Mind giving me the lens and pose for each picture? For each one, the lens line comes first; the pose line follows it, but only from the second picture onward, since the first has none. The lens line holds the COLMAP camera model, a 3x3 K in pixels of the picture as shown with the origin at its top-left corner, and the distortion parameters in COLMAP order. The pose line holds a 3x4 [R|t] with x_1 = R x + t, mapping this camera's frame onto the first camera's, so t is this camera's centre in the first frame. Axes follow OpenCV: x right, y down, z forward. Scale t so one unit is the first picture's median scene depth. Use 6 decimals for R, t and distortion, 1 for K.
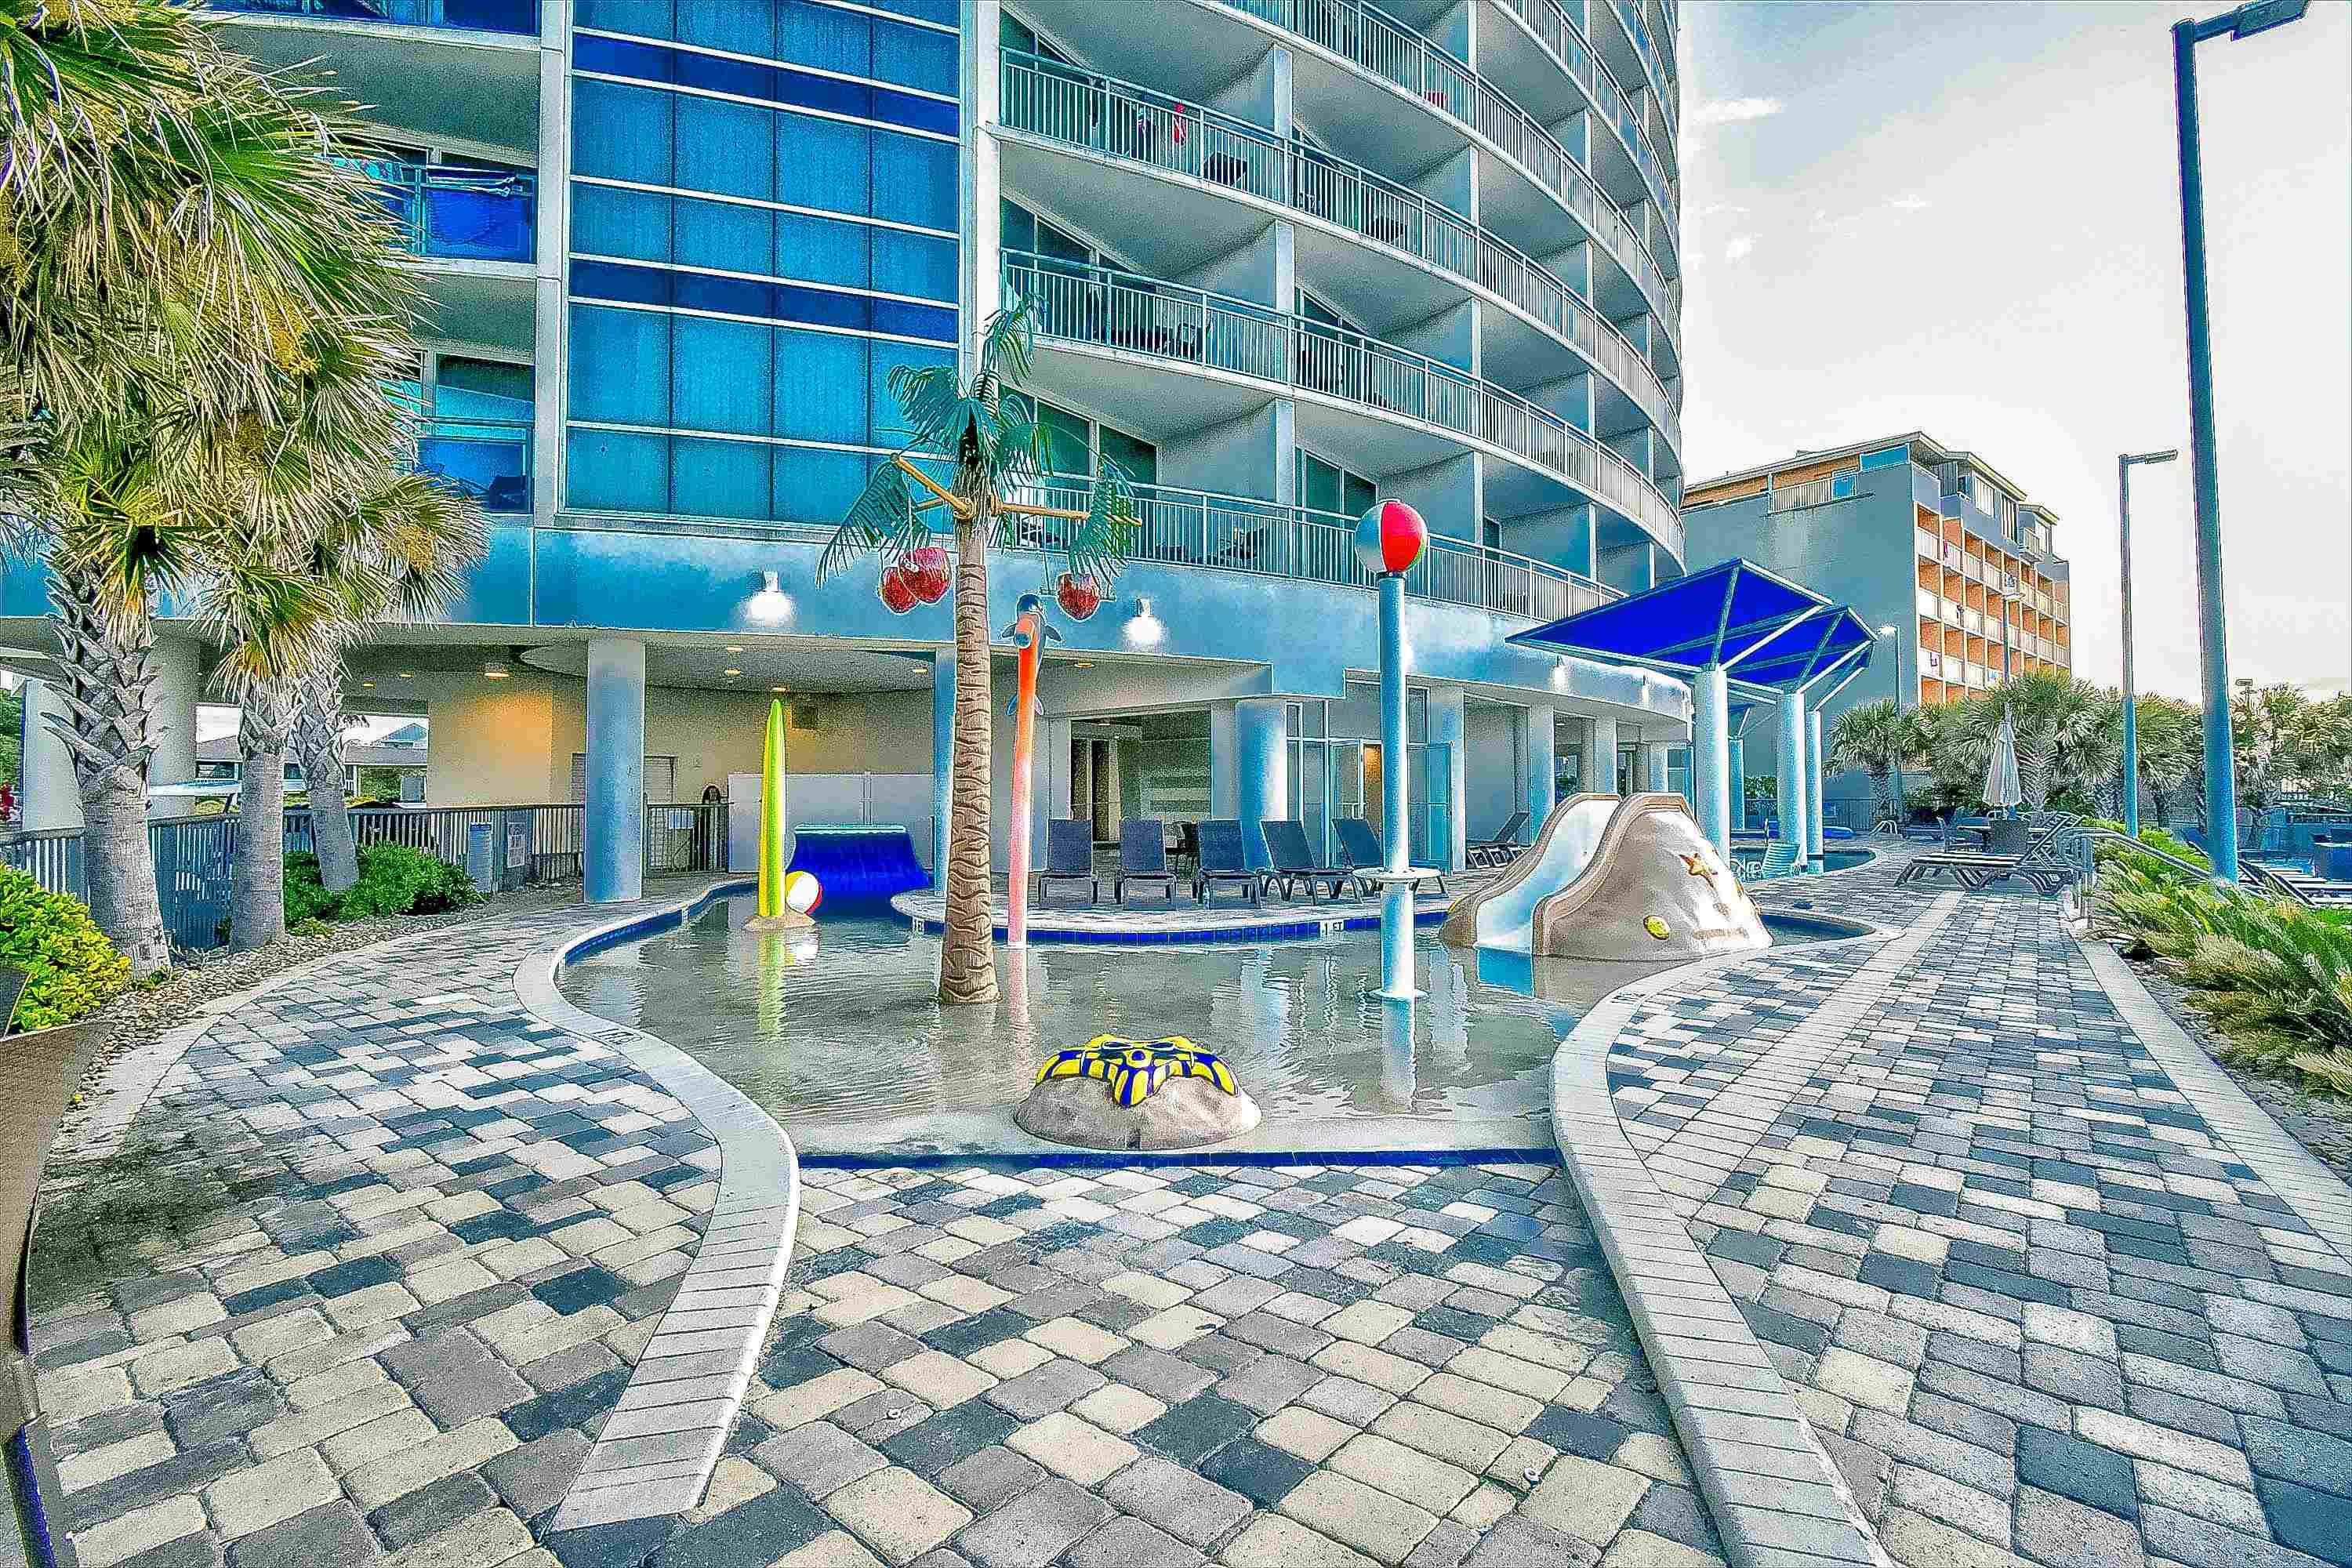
lens RADIAL K [[1054.4, 0, 1167.4], [0, 1054.4, 758.9], [0, 0, 1]] dist [-0.000618, 0.000010]
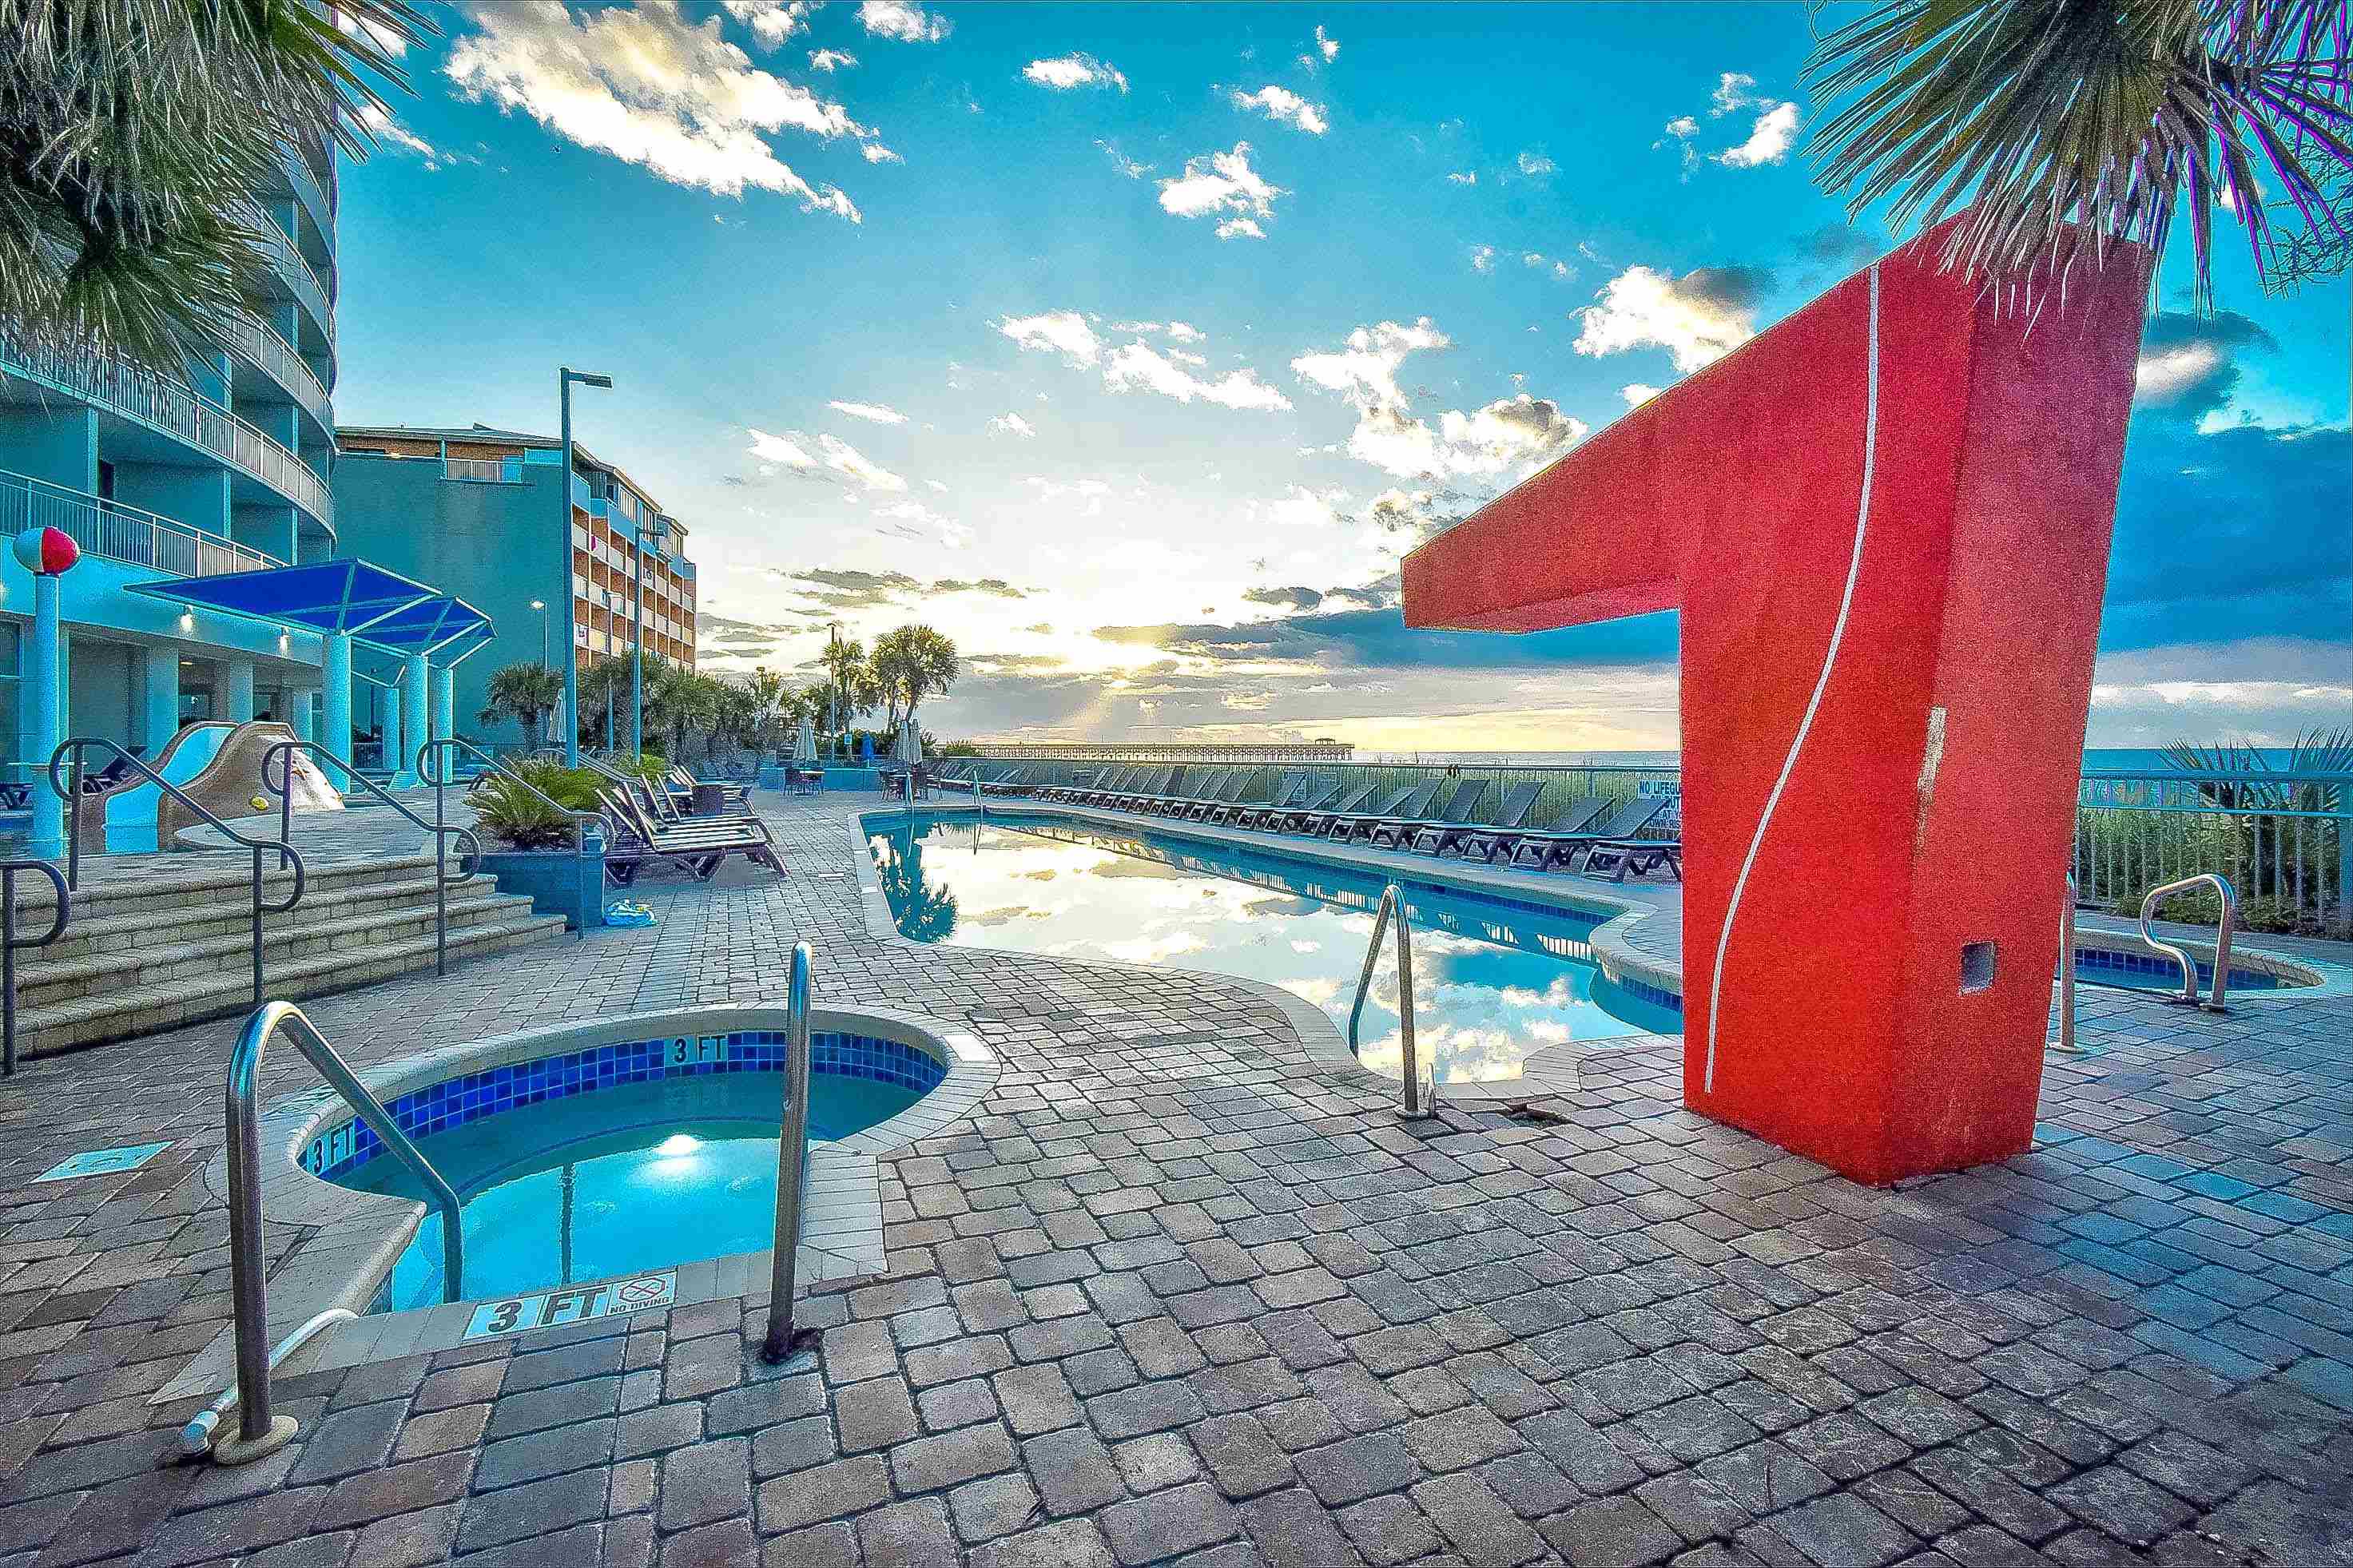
lens RADIAL K [[1054.7, 0, 1167.9], [0, 1054.7, 758.9], [0, 0, 1]] dist [-0.000618, 0.000010]
pose [[0.450755, -0.002926, 0.892643, -0.129722], [-0.036793, 0.999084, 0.021854, 0.003132], [-0.891889, -0.042694, 0.450234, -0.361853]]
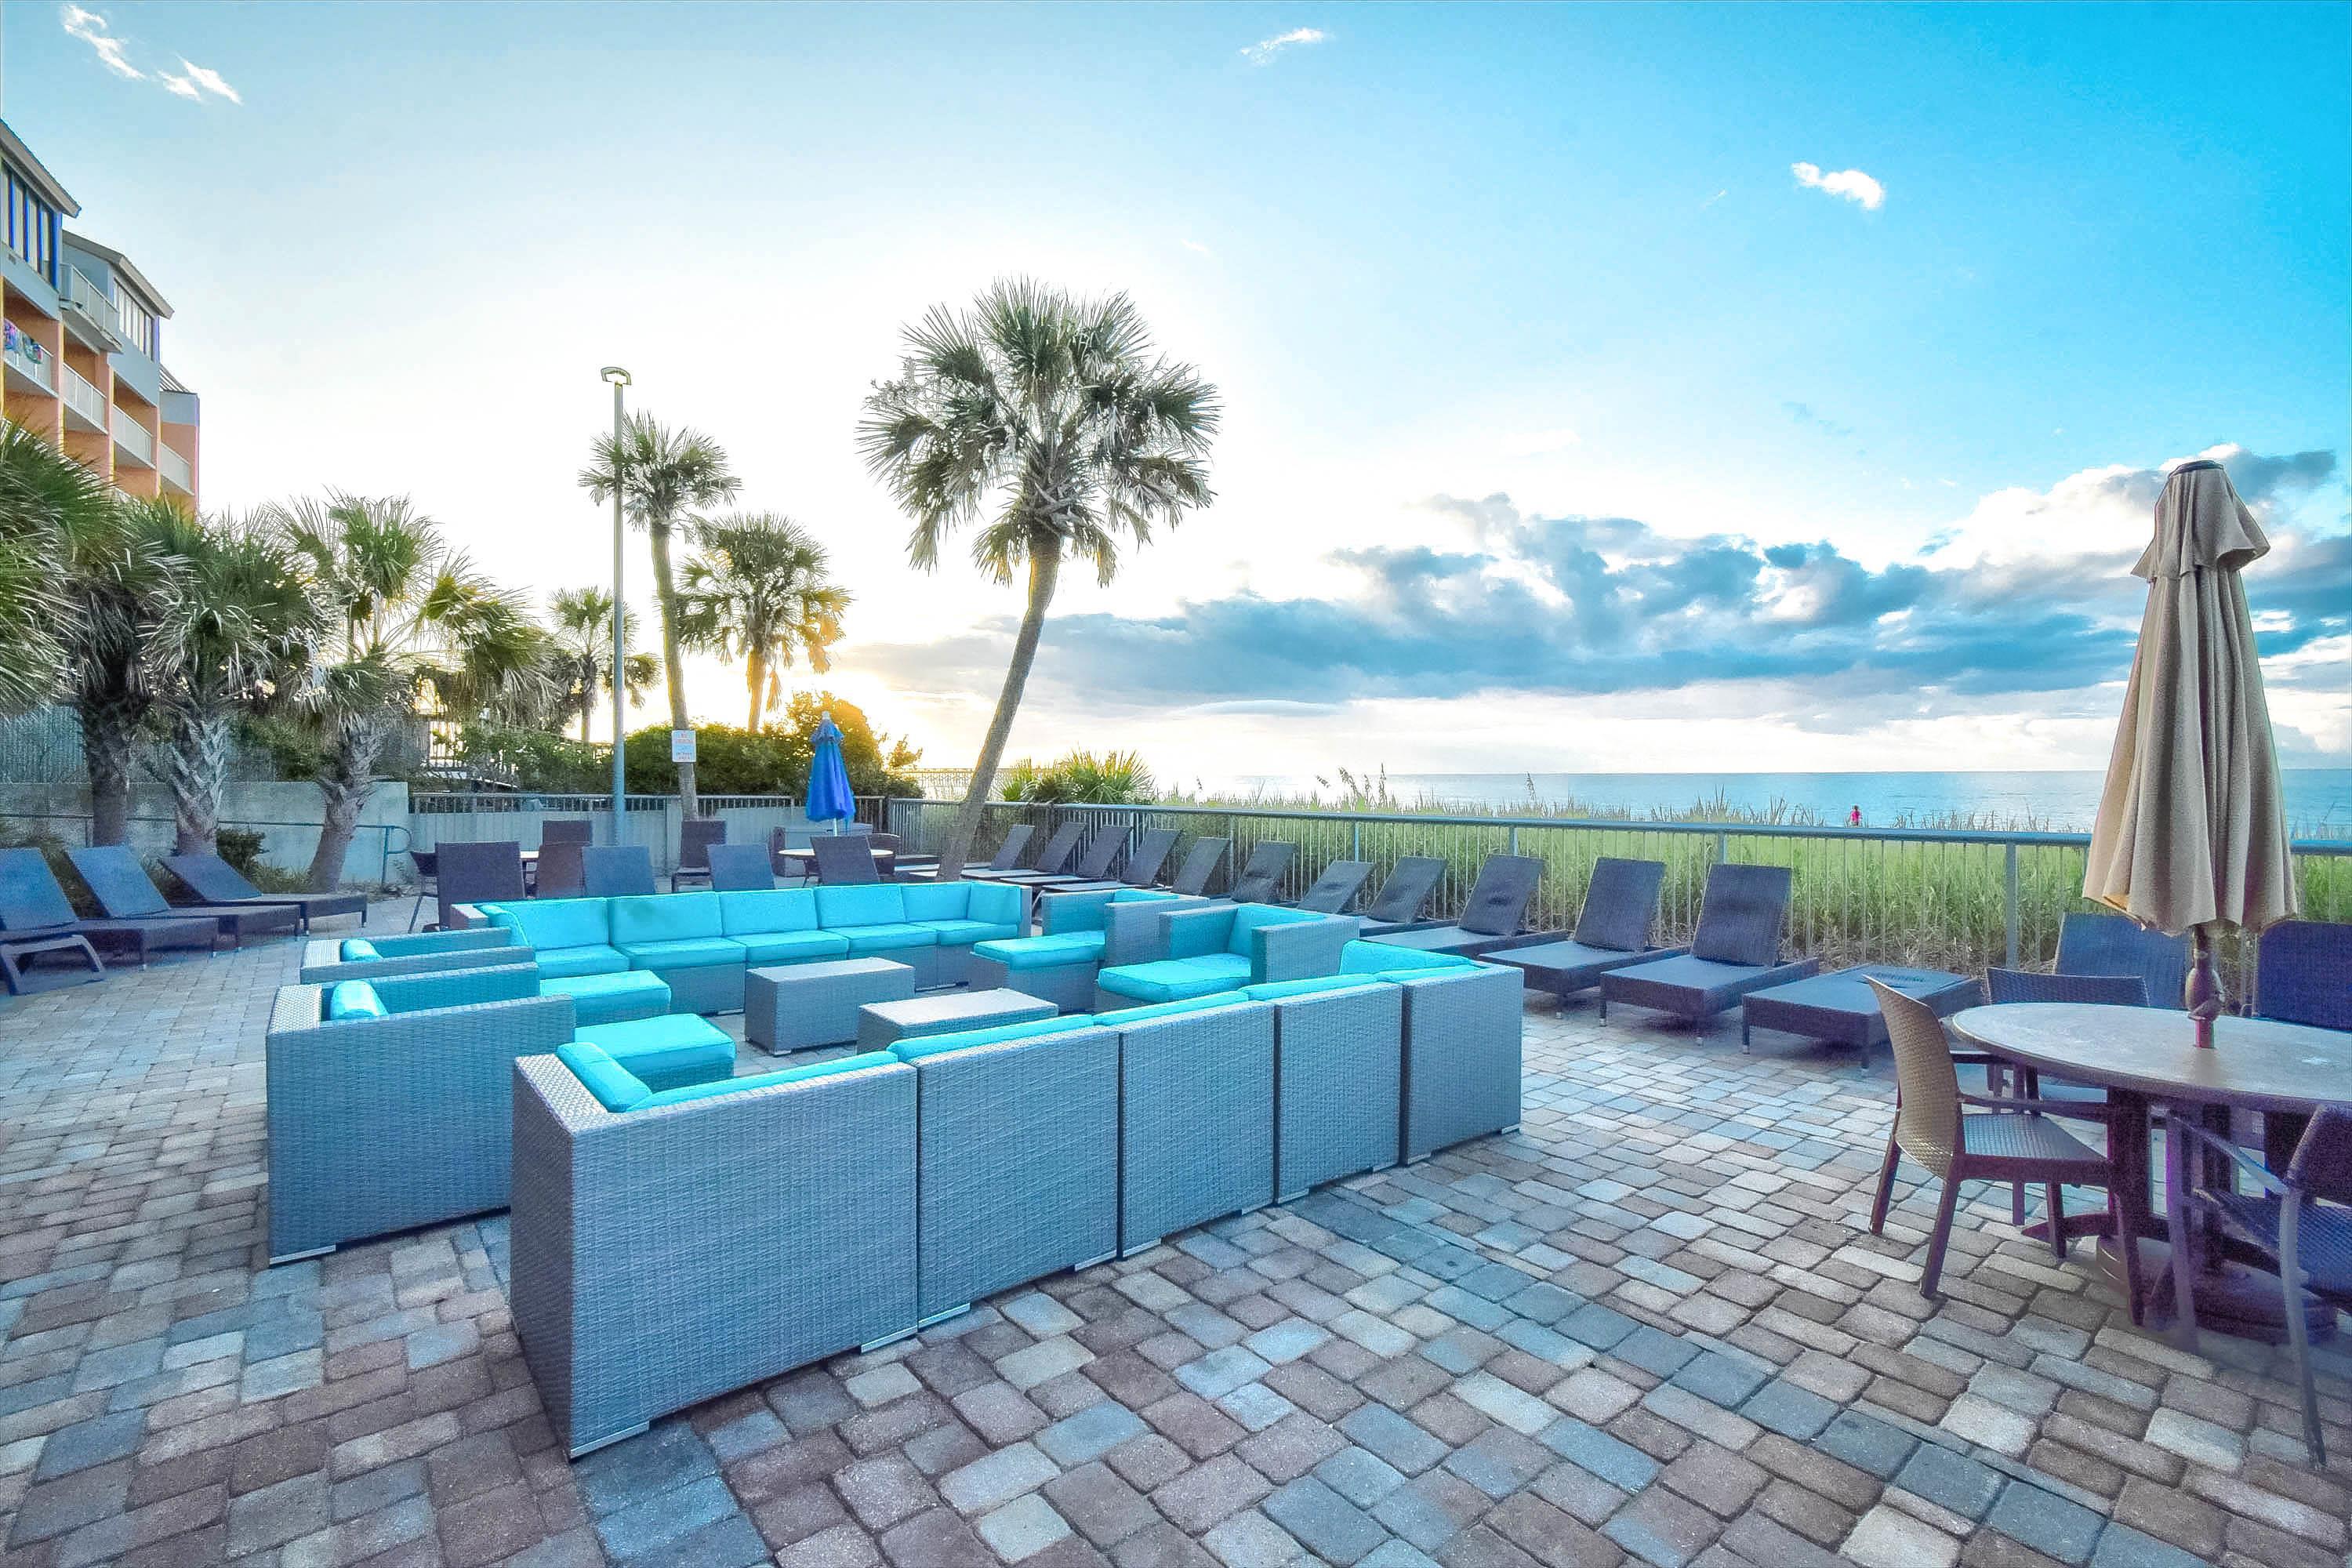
lens RADIAL K [[1016.1, 0, 1176.0], [0, 1016.1, 784.0], [0, 0, 1]] dist [0.000842, 0.000240]
pose [[0.159798, -0.015602, 0.987026, 1.064472], [-0.044299, 0.998754, 0.022959, 0.032618], [-0.986155, -0.047393, 0.158908, 0.947250]]
